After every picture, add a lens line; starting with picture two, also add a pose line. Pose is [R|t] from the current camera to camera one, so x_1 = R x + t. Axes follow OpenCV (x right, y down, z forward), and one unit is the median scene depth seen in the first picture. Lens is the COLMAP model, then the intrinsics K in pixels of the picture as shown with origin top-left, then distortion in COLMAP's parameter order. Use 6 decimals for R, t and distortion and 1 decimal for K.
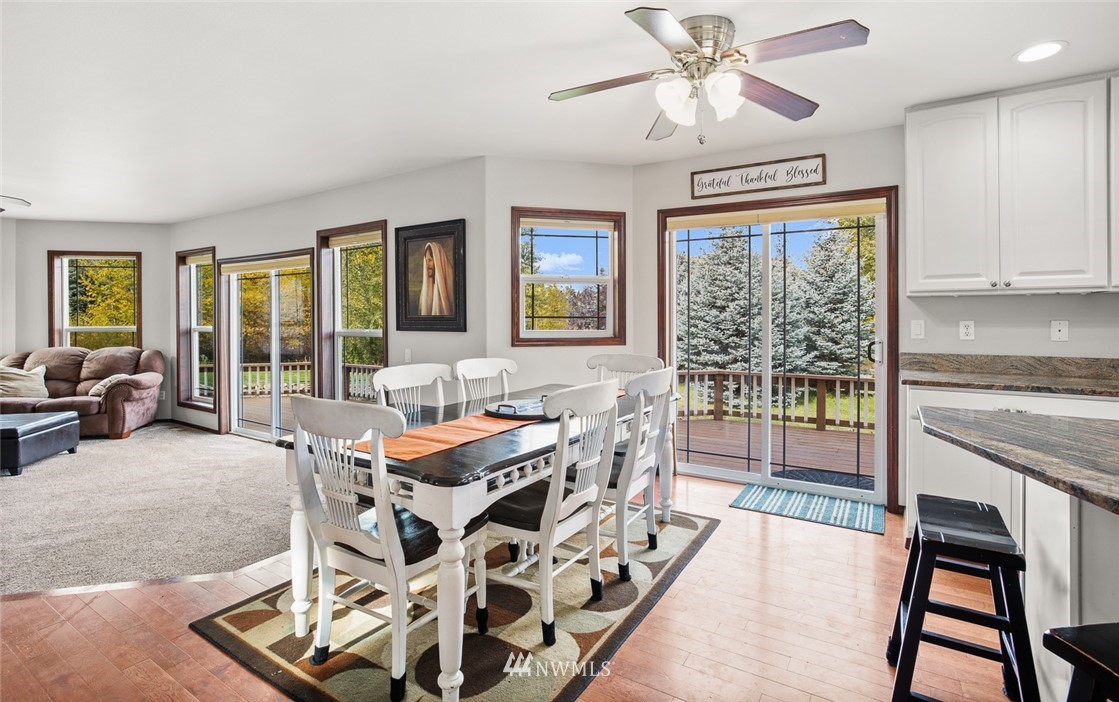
lens RADIAL K [[530.9, 0, 559.4], [0, 530.9, 317.5], [0, 0, 1]] dist [-0.016741, 0.000384]
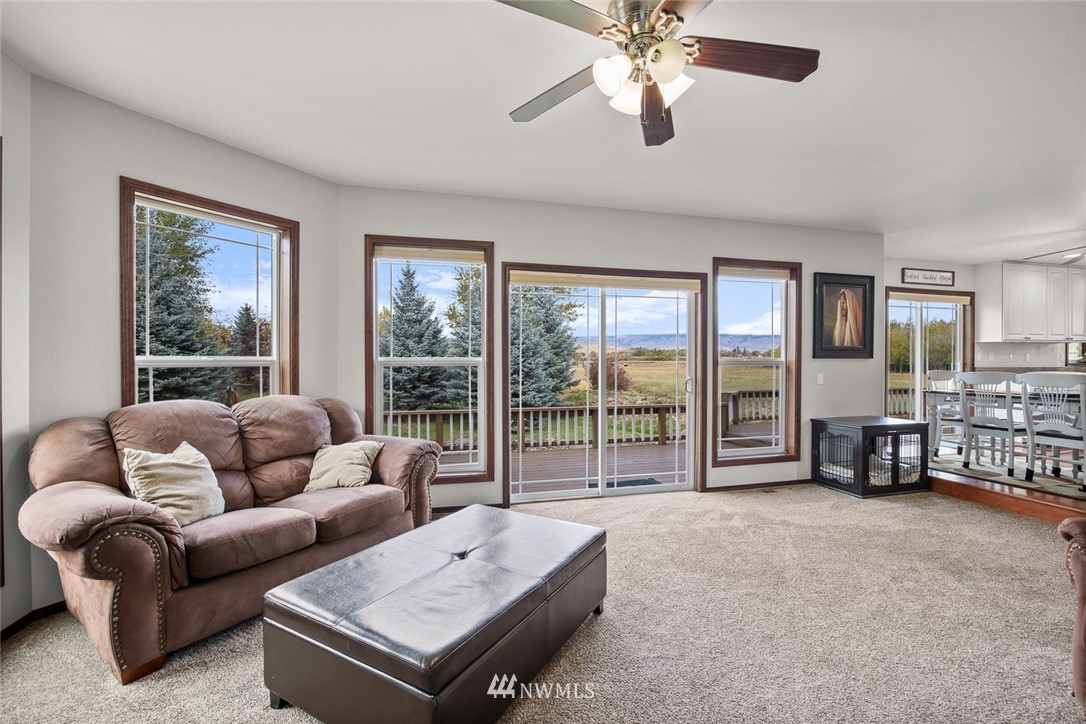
lens RADIAL K [[477.2, 0, 543.0], [0, 477.2, 362.0], [0, 0, 1]] dist [-0.003180, -0.000169]
pose [[0.670913, 0.001720, 0.741534, -1.937889], [-0.001403, 0.999998, -0.001050, 0.045547], [-0.741534, -0.000336, 0.670915, 0.939733]]
